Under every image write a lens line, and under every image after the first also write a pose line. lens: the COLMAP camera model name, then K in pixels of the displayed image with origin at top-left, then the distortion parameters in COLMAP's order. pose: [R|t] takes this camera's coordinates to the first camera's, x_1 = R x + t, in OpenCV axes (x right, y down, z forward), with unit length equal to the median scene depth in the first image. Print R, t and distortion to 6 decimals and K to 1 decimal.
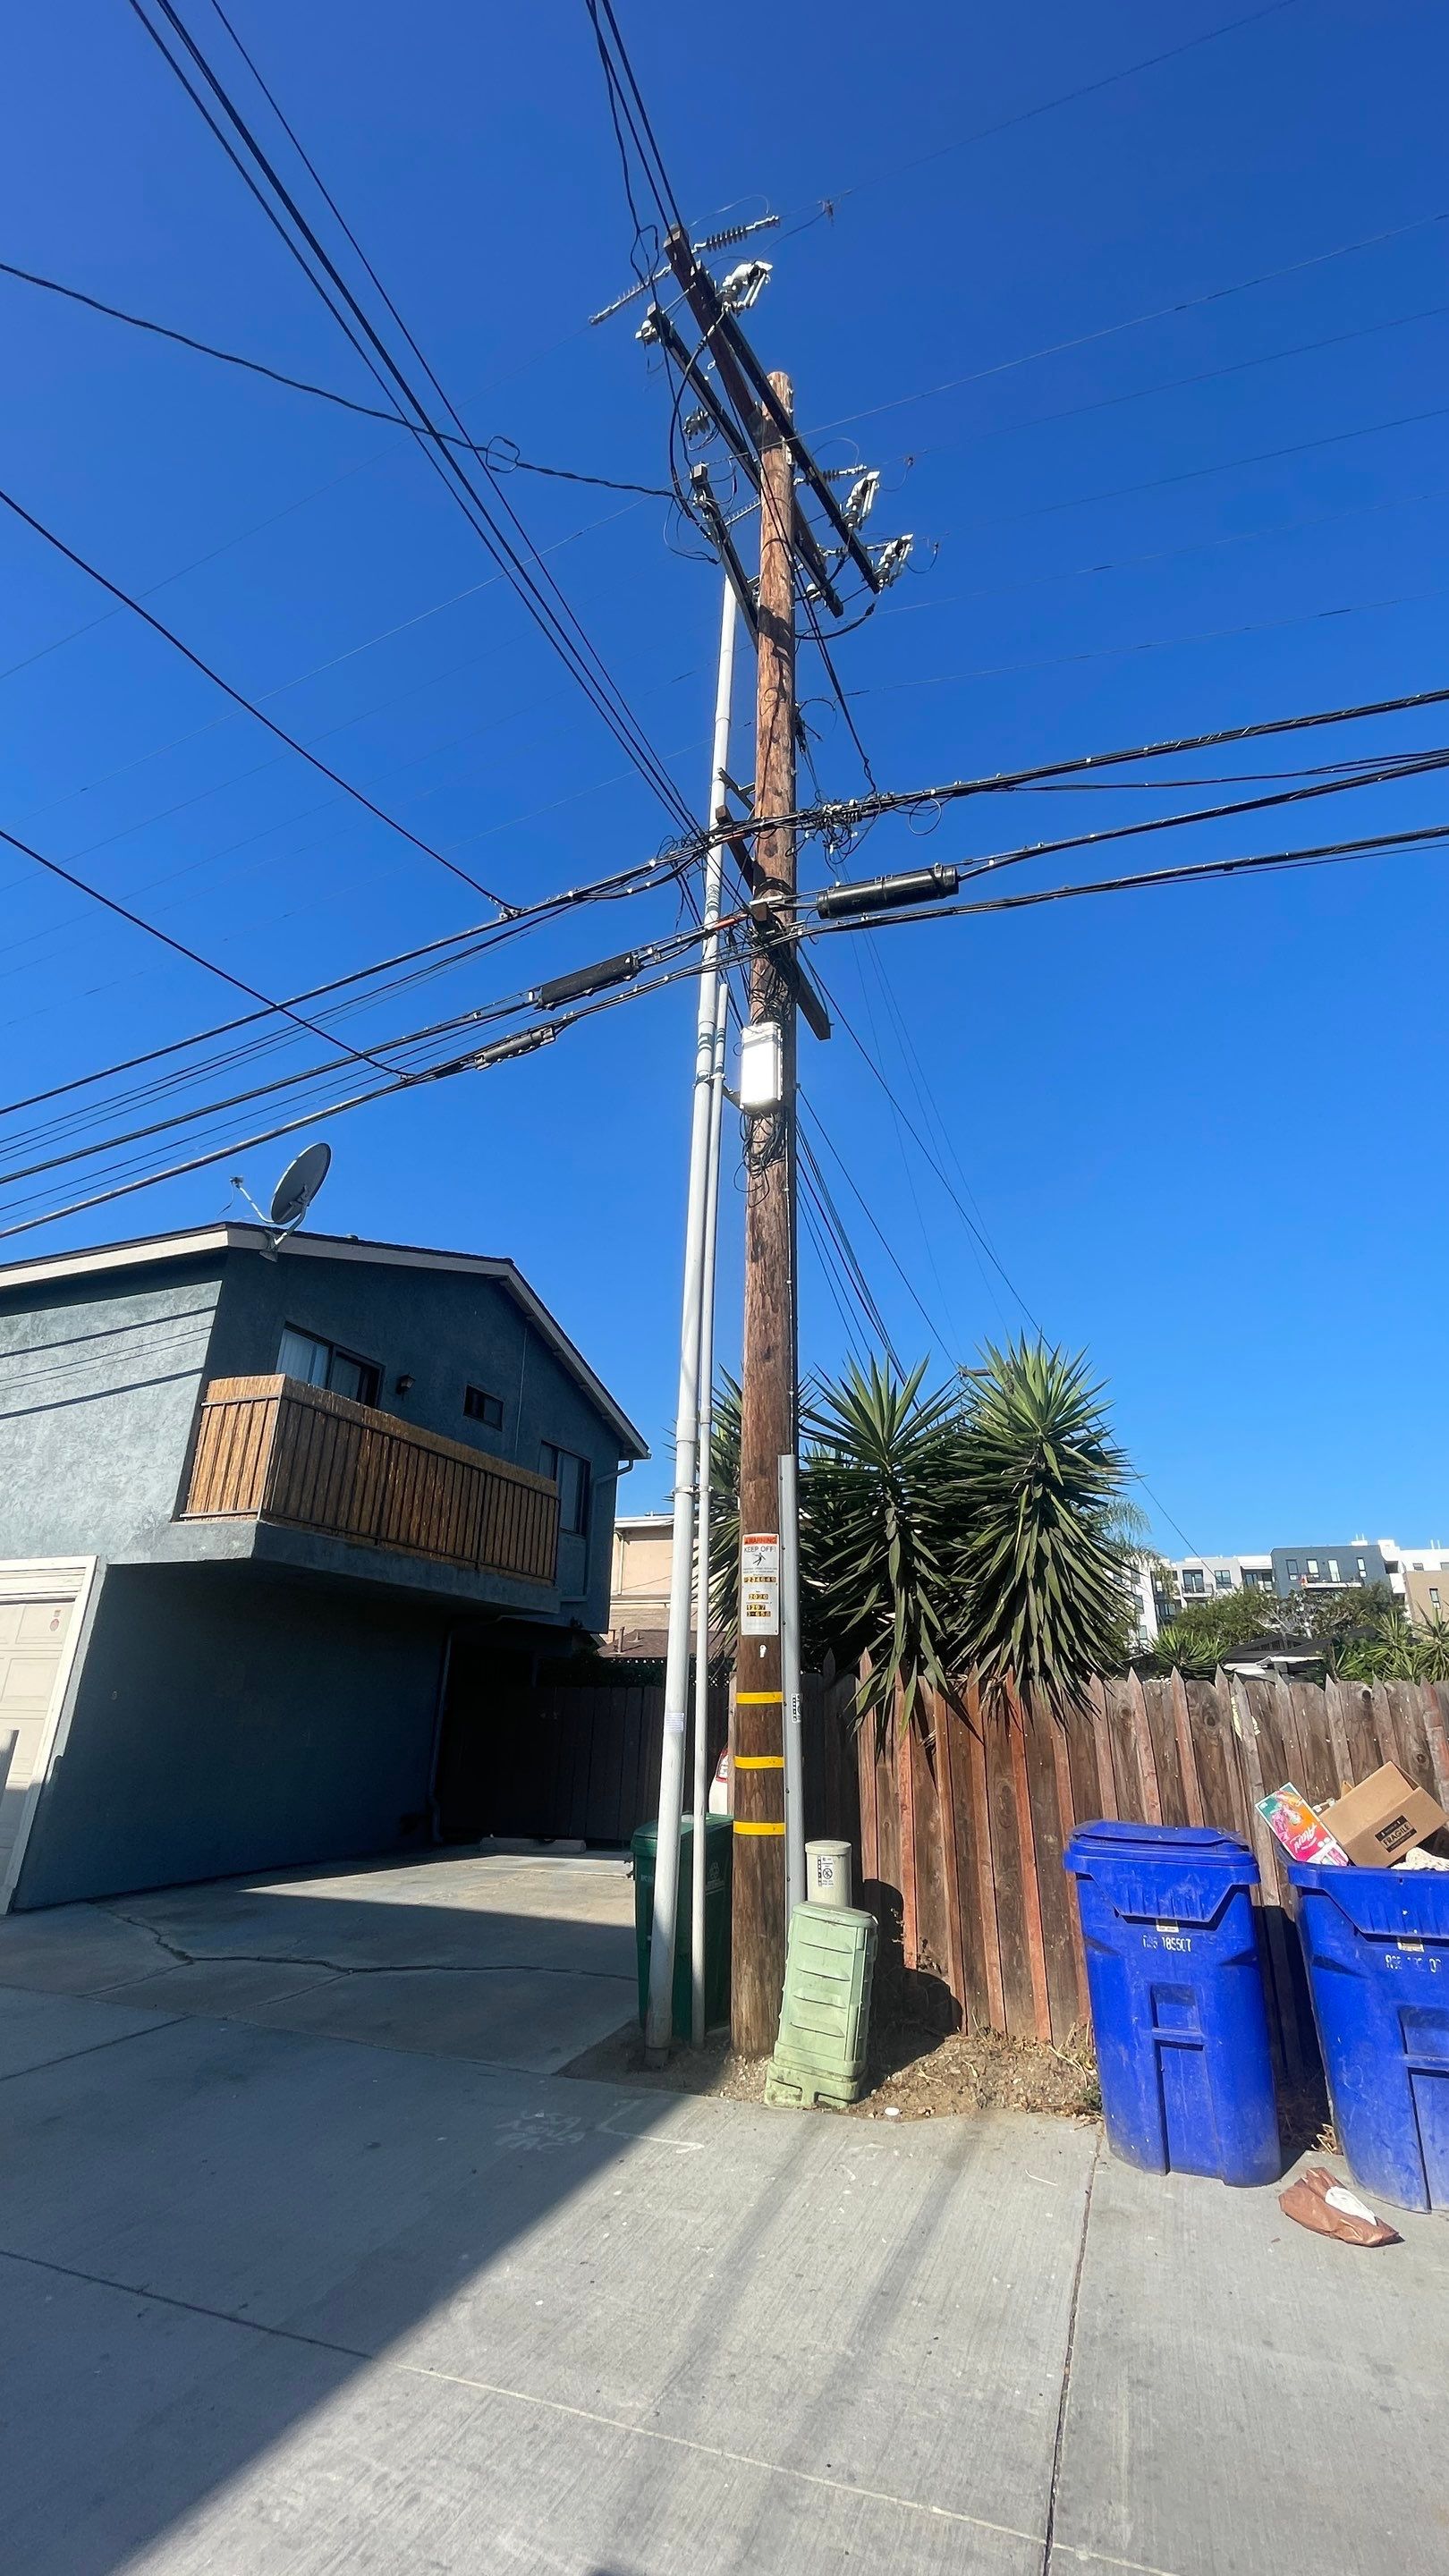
lens RADIAL K [[1031.8, 0, 728.2], [0, 1031.8, 1290.8], [0, 0, 1]] dist [-0.007942, -0.000233]
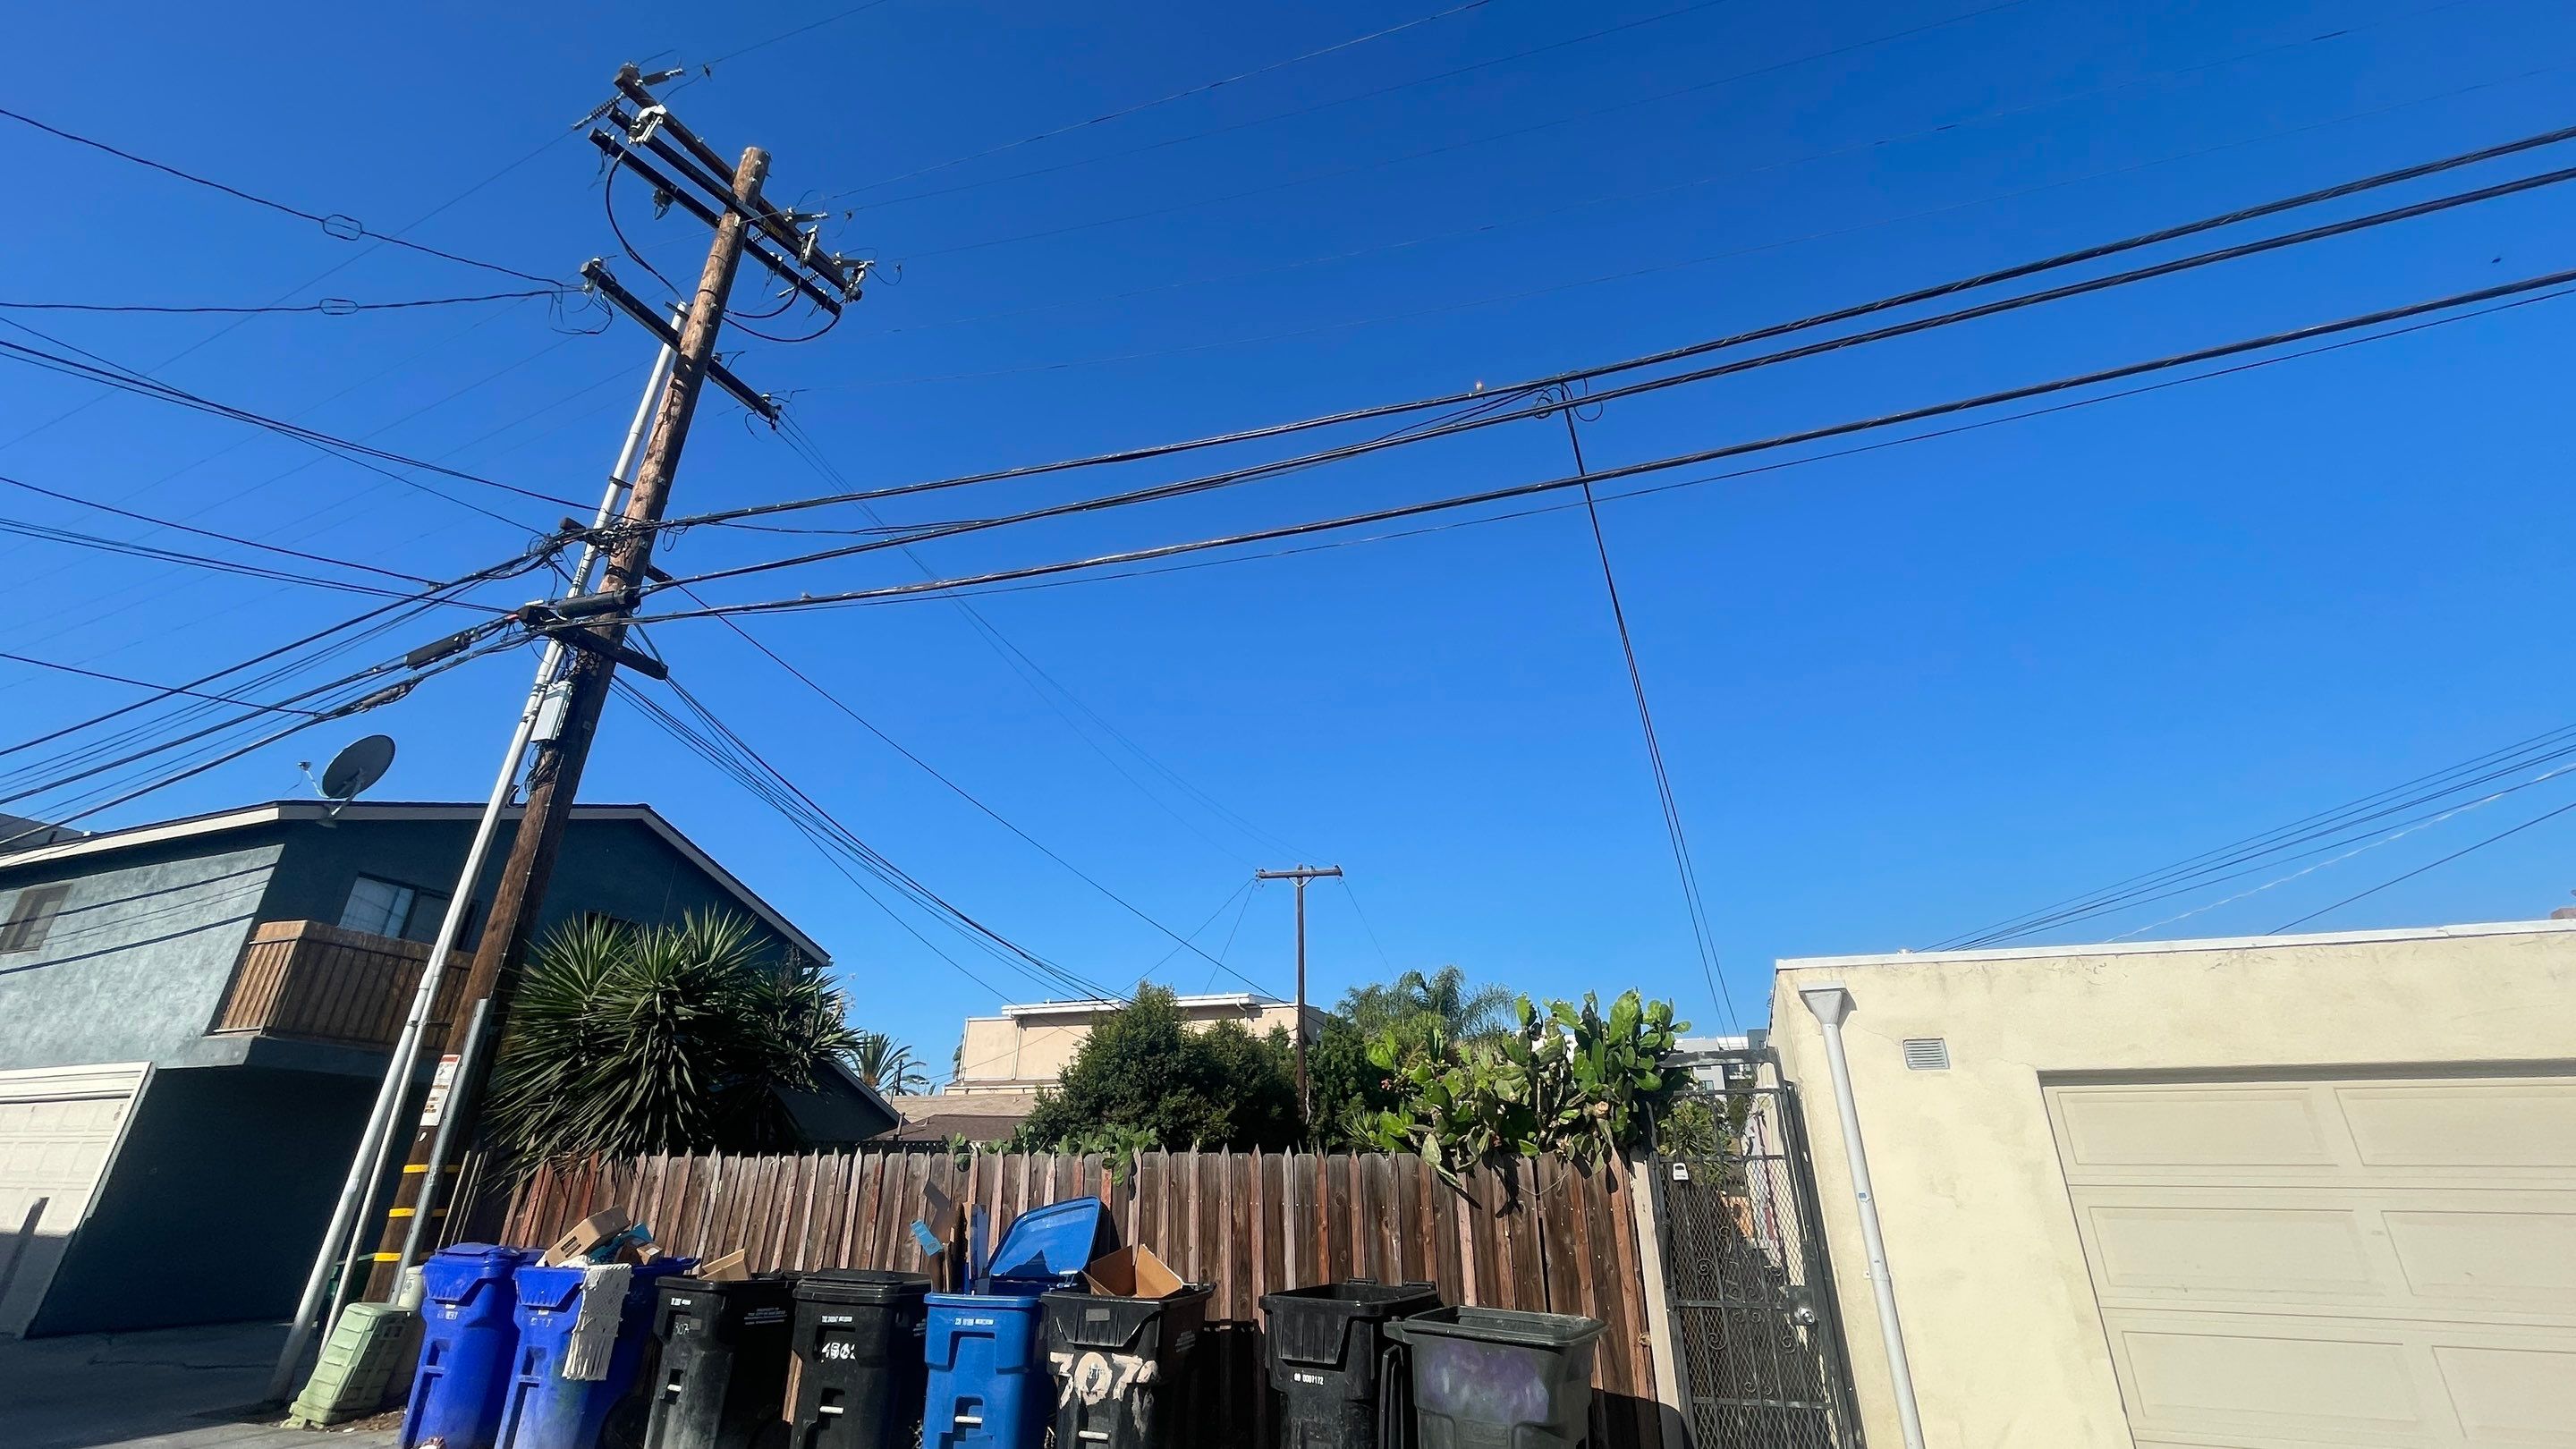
lens RADIAL K [[1031.8, 0, 1286.1], [0, 1031.8, 720.9], [0, 0, 1]] dist [-0.007942, -0.000233]
pose [[0.999887, 0.000799, 0.015023, 0.800488], [-0.000120, 0.998981, -0.045138, -0.114192], [-0.015043, 0.045131, 0.998868, -0.326461]]
